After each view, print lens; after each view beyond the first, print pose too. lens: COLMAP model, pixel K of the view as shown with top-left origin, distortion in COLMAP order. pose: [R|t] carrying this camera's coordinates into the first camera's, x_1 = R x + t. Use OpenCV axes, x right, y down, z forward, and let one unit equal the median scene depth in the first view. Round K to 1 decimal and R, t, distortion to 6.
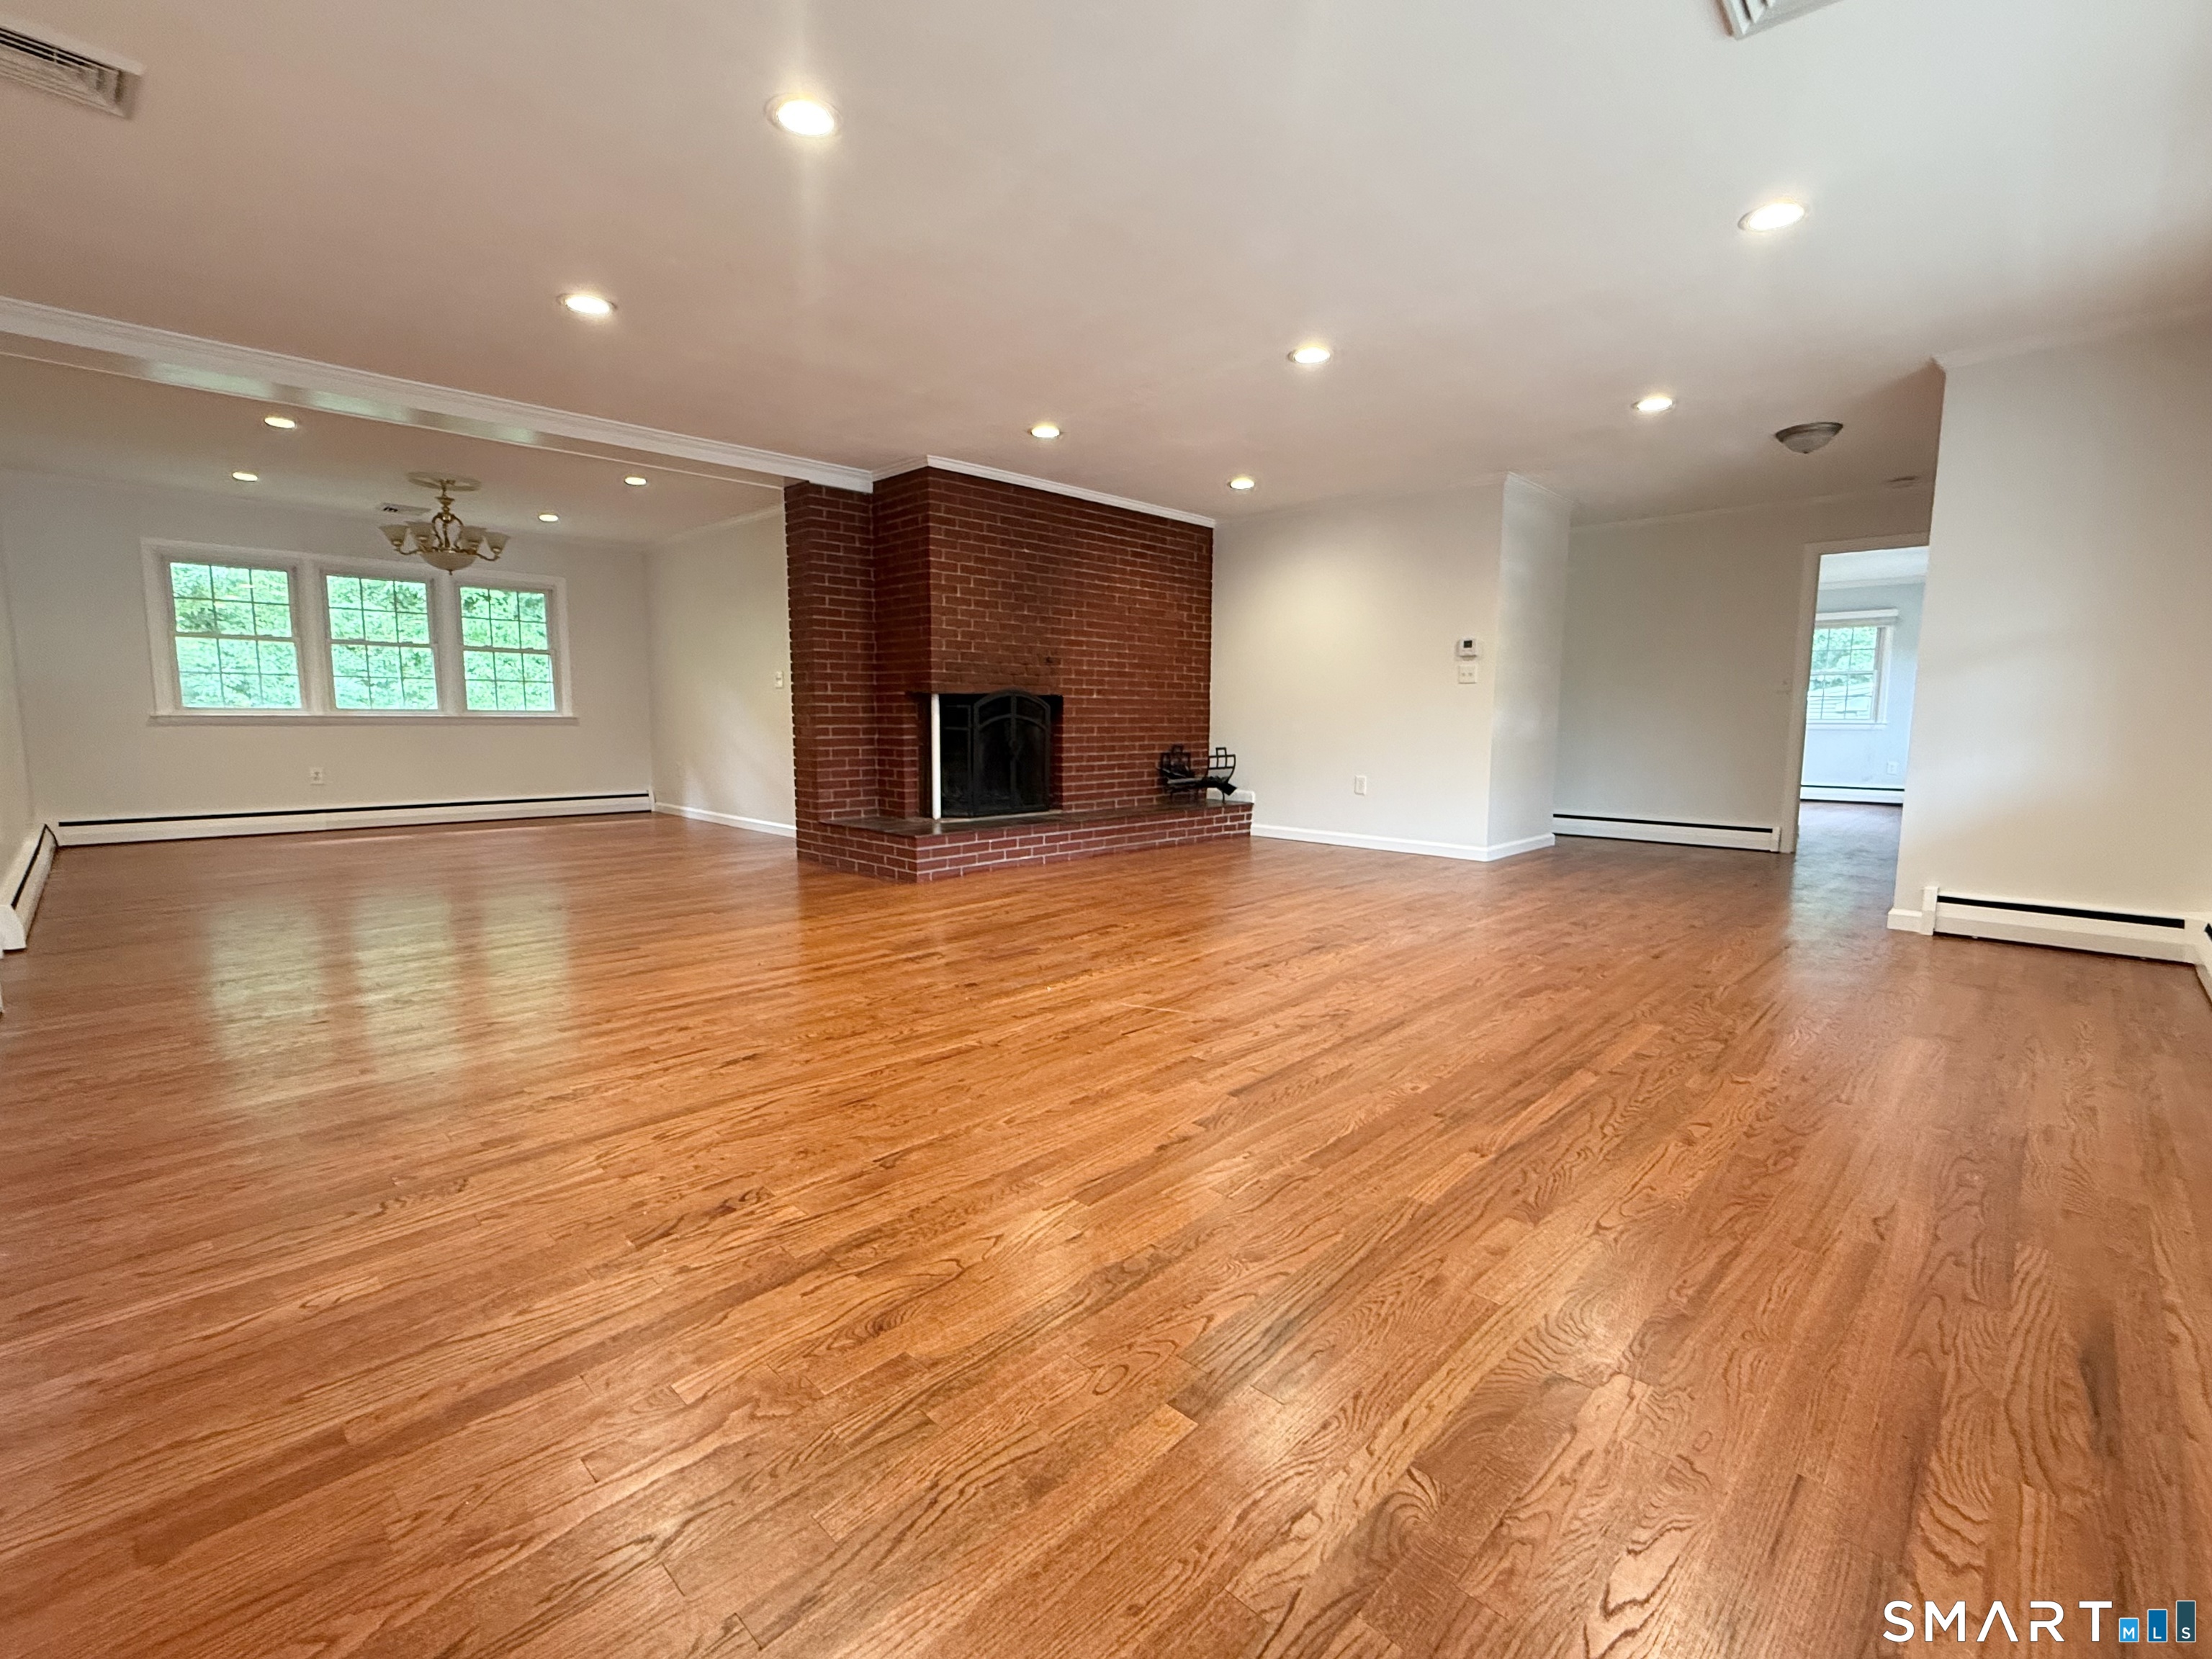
lens RADIAL K [[990.6, 0, 1106.0], [0, 990.6, 829.5], [0, 0, 1]] dist [-0.002920, -0.000295]
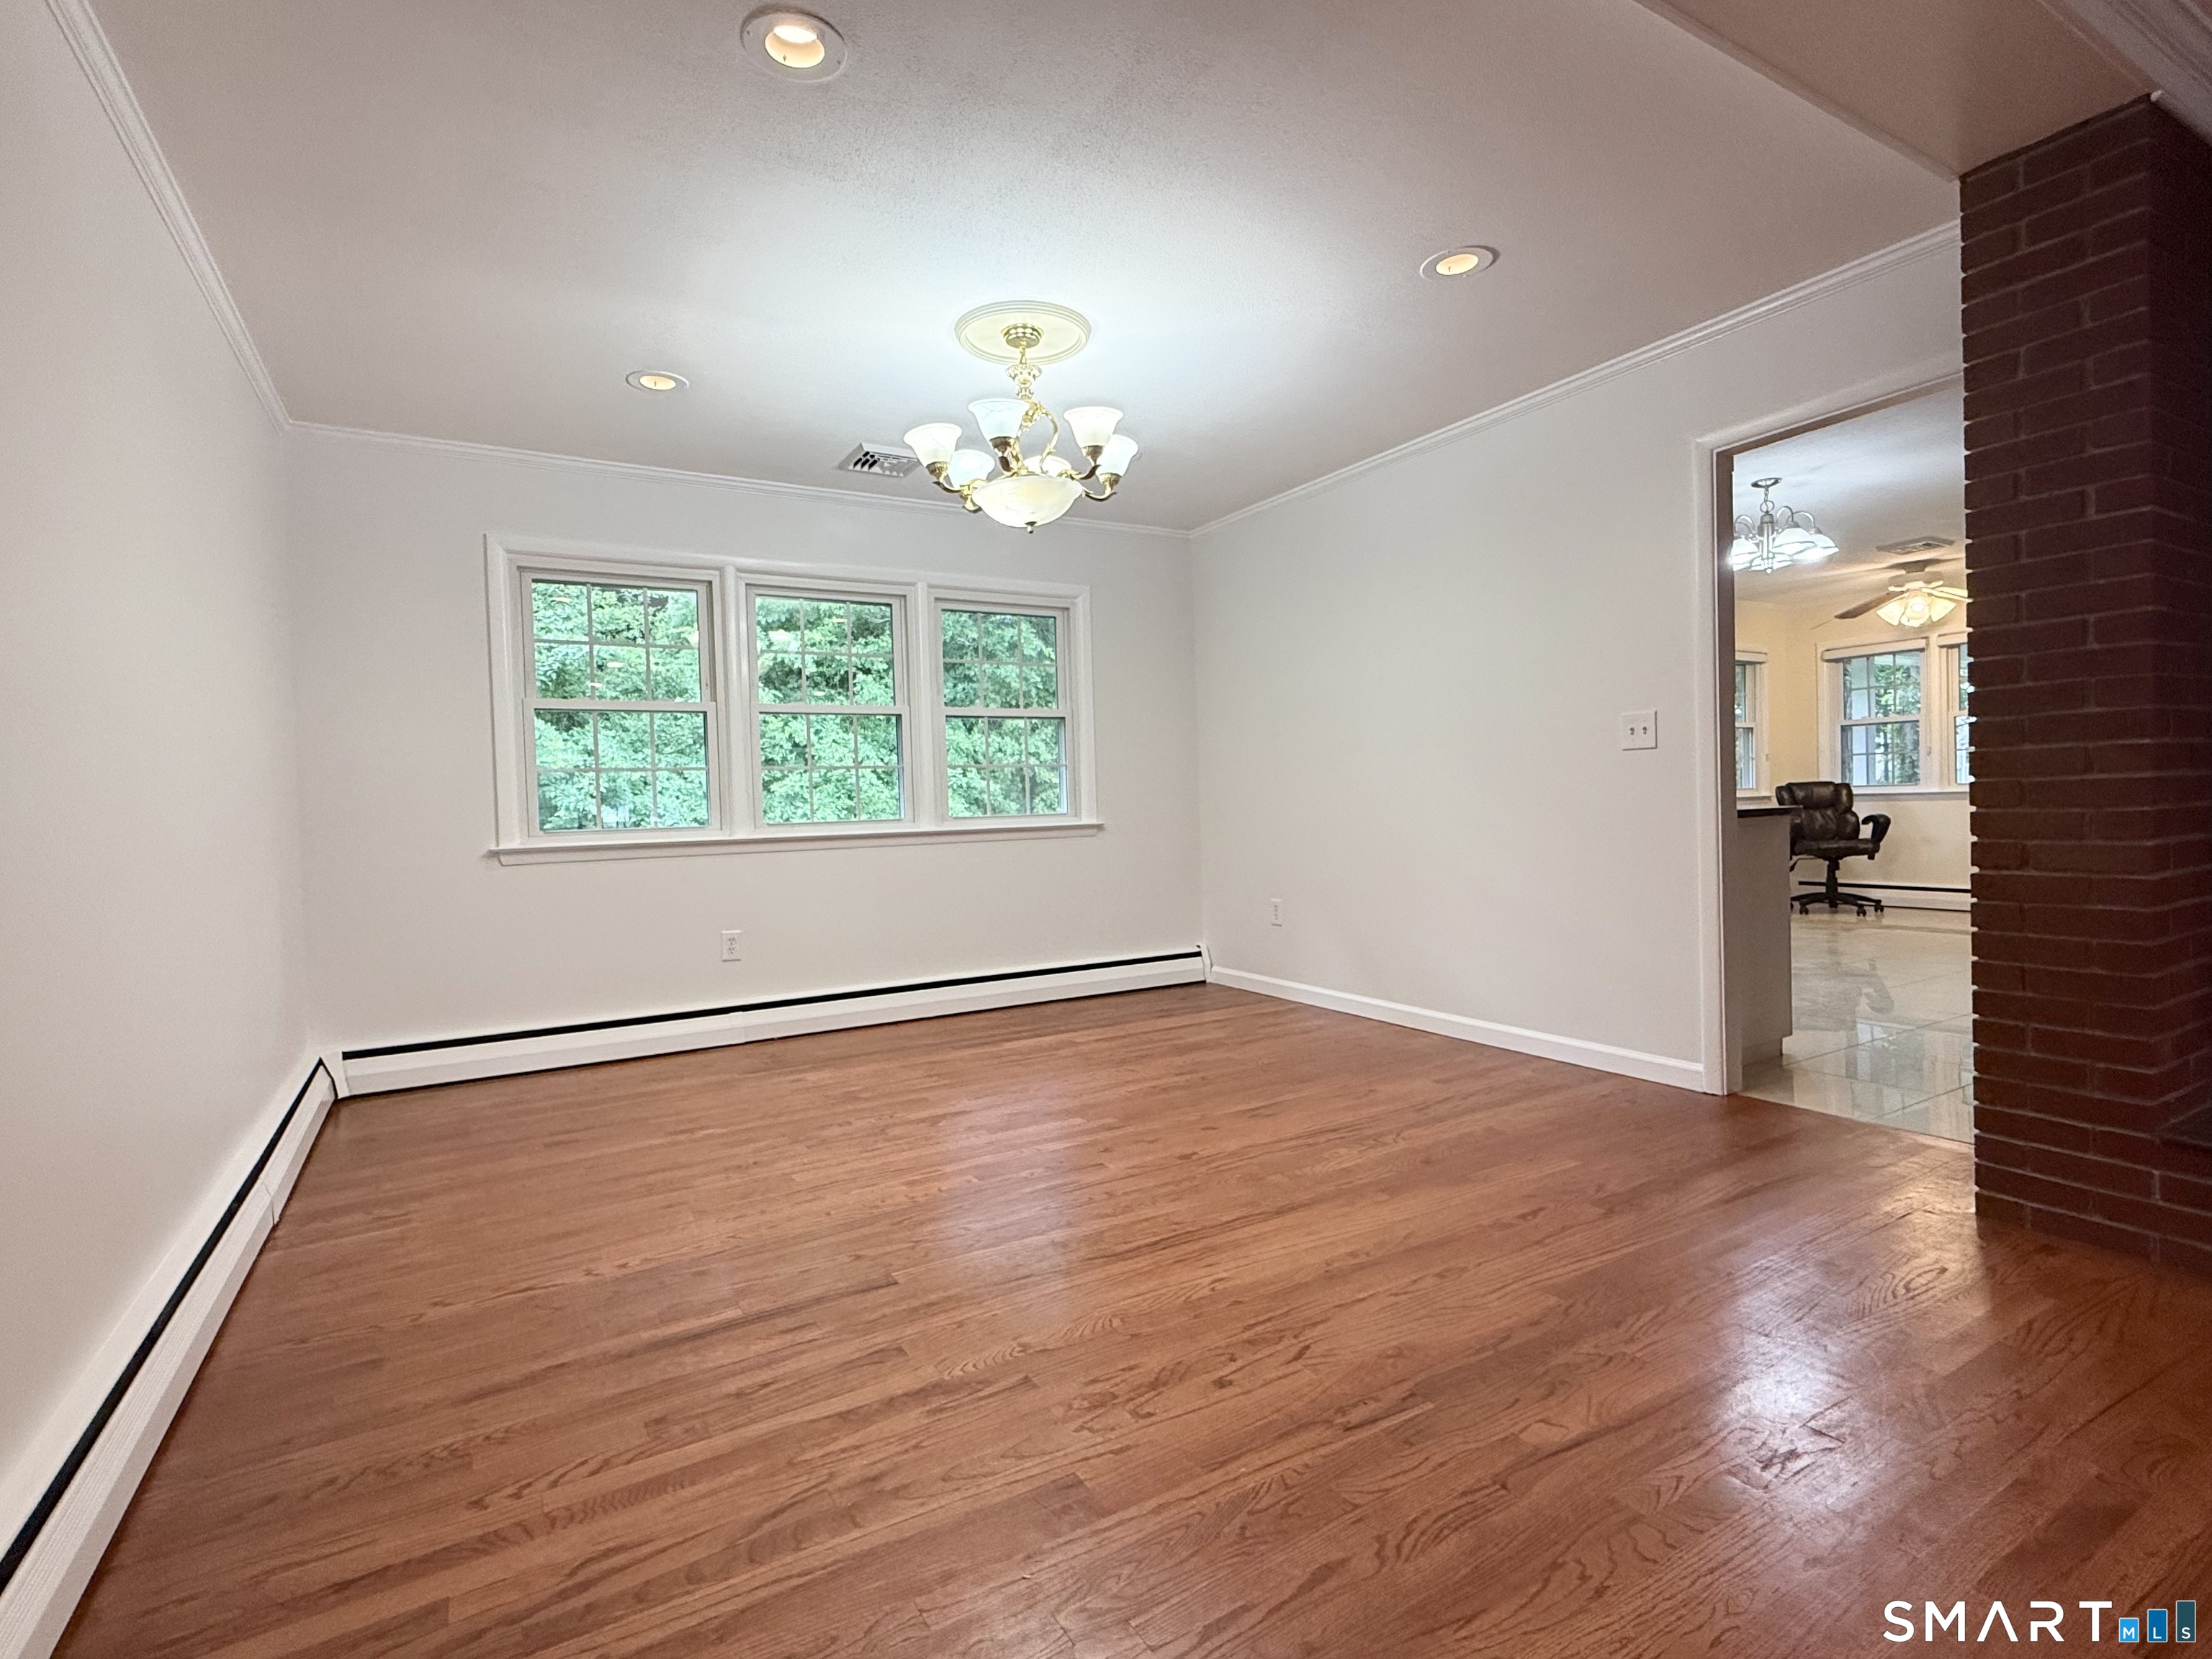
lens RADIAL K [[1076.7, 0, 1106.0], [0, 1076.7, 829.5], [0, 0, 1]] dist [-0.000866, 0.000464]
pose [[0.962477, -0.029887, -0.269714, -0.508522], [0.006576, 0.996194, -0.086920, -0.077854], [0.271285, 0.081885, 0.959010, 0.553535]]
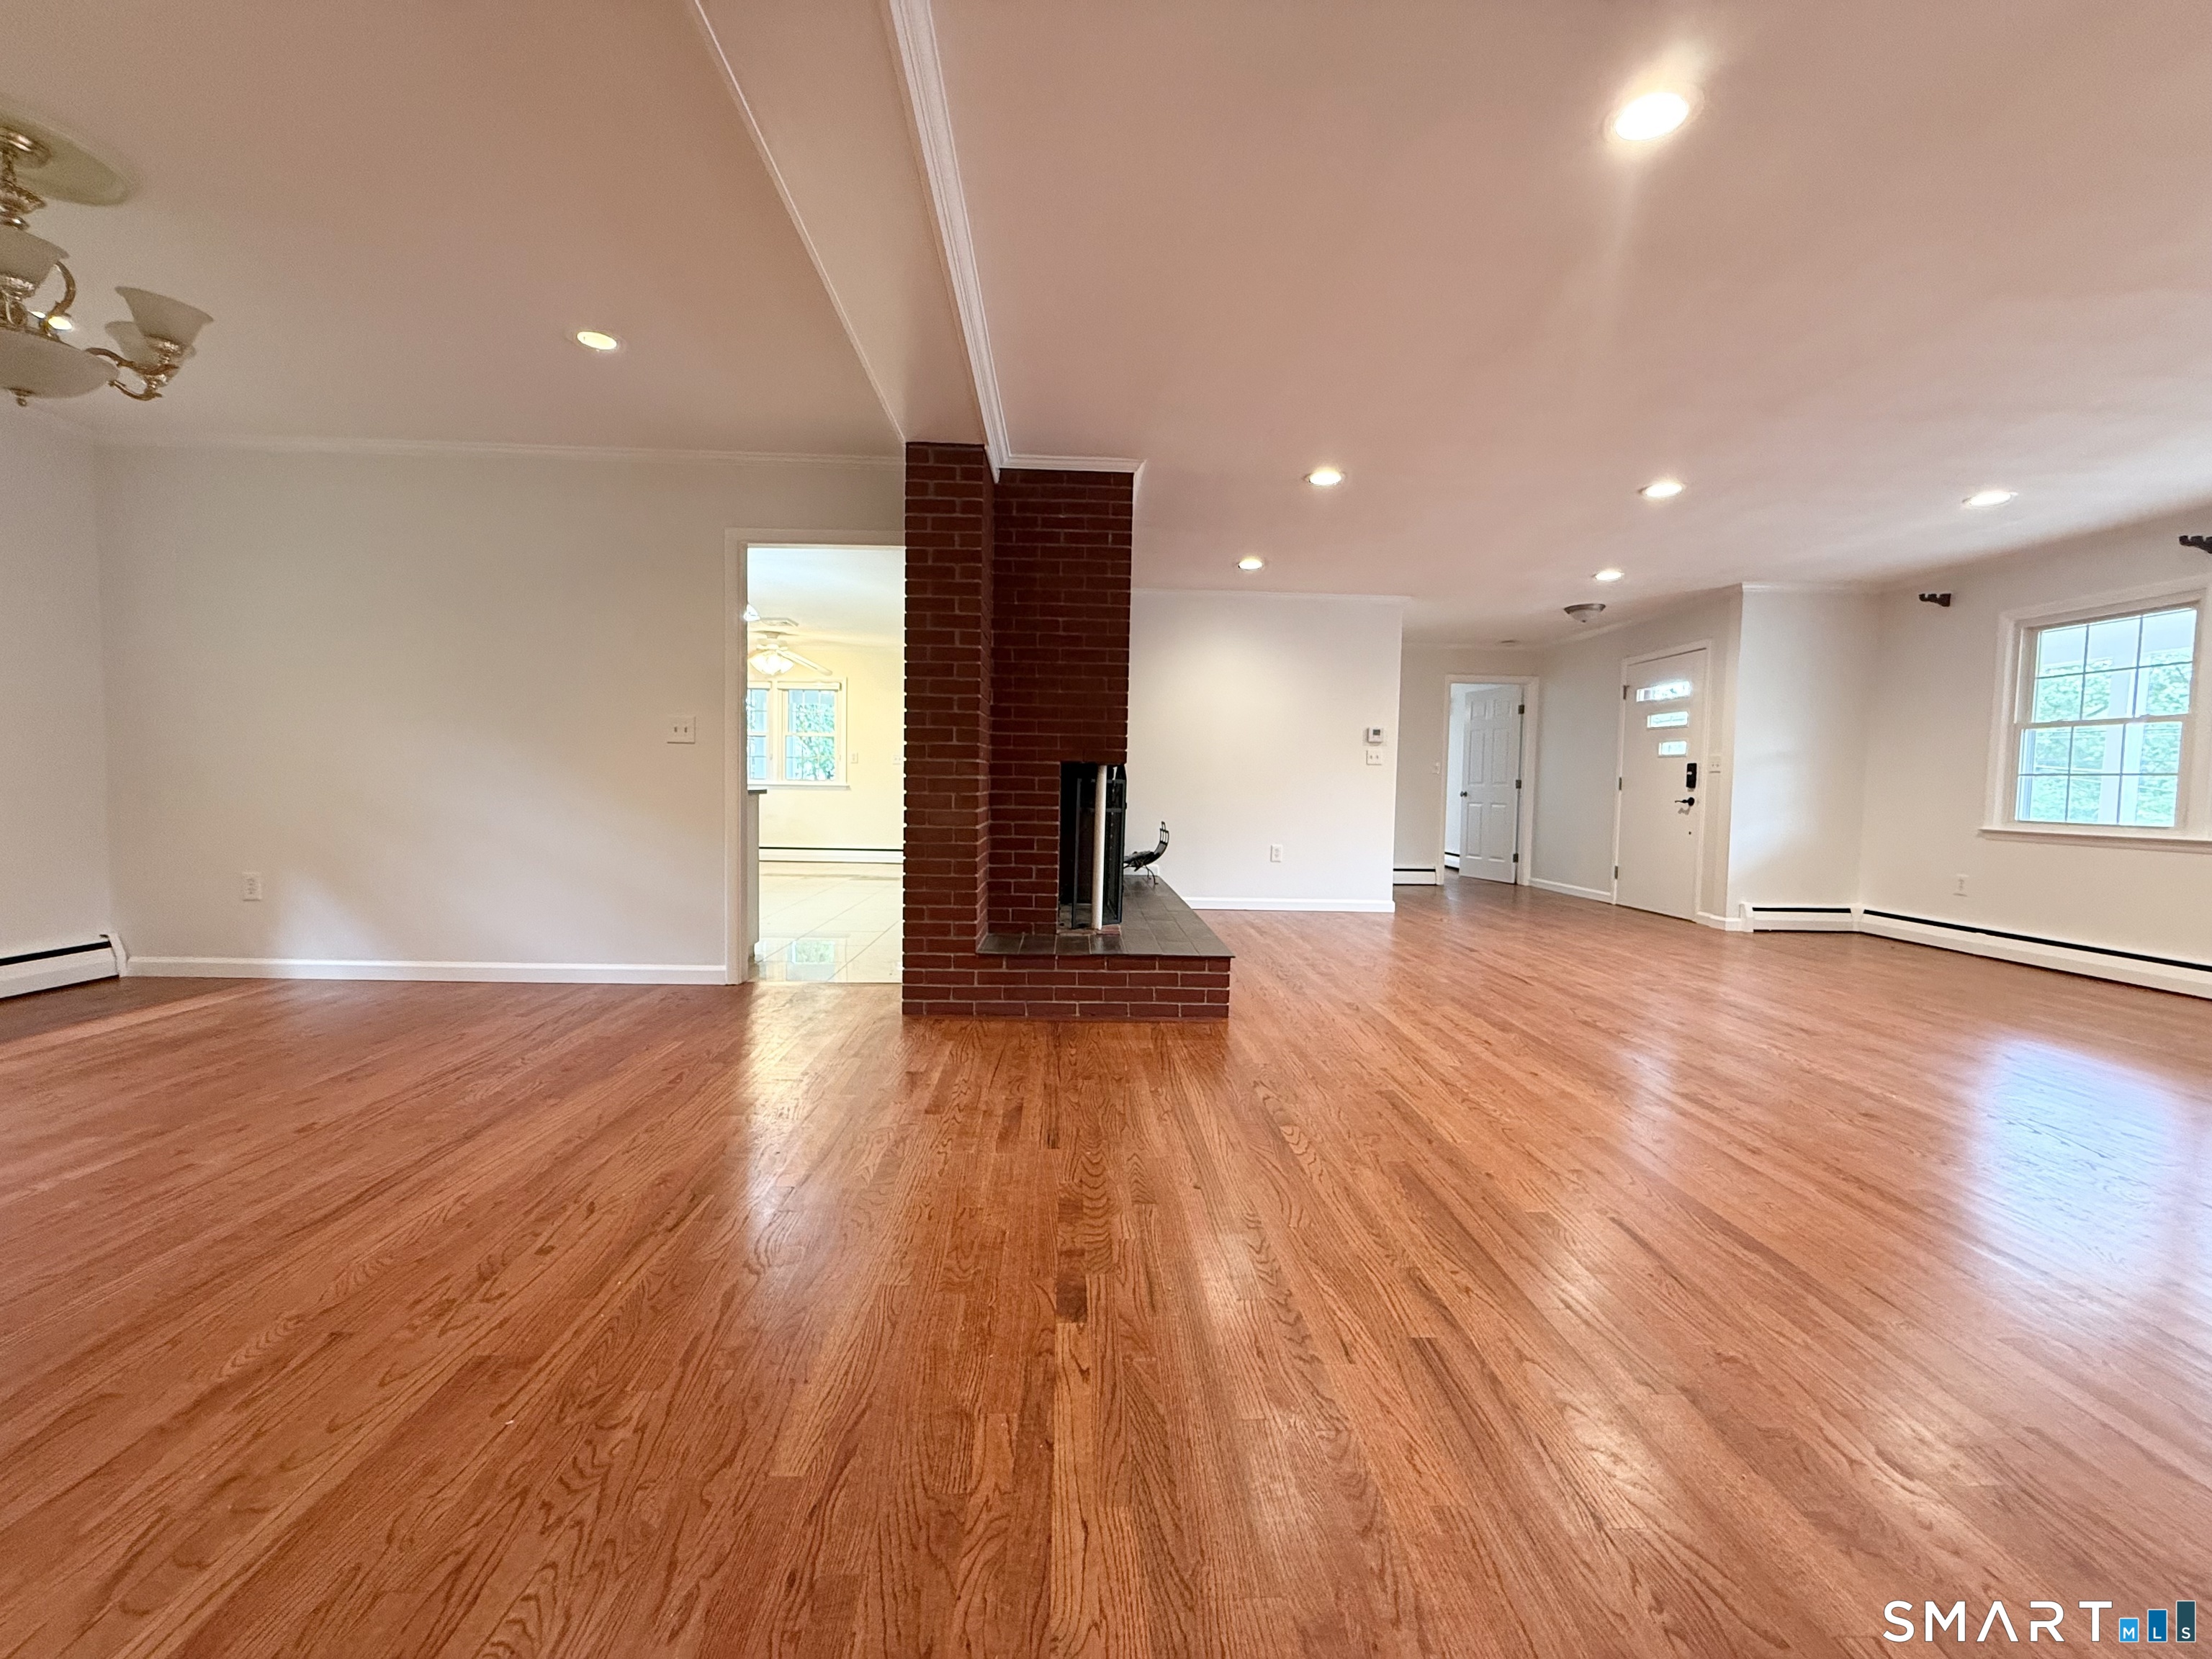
lens RADIAL K [[886.6, 0, 1106.0], [0, 886.6, 829.5], [0, 0, 1]] dist [-0.000056, 0.000022]
pose [[0.687780, -0.032323, 0.725199, -0.646900], [0.068752, 0.997418, -0.020748, -0.071083], [-0.722656, 0.064129, 0.688227, 0.513800]]
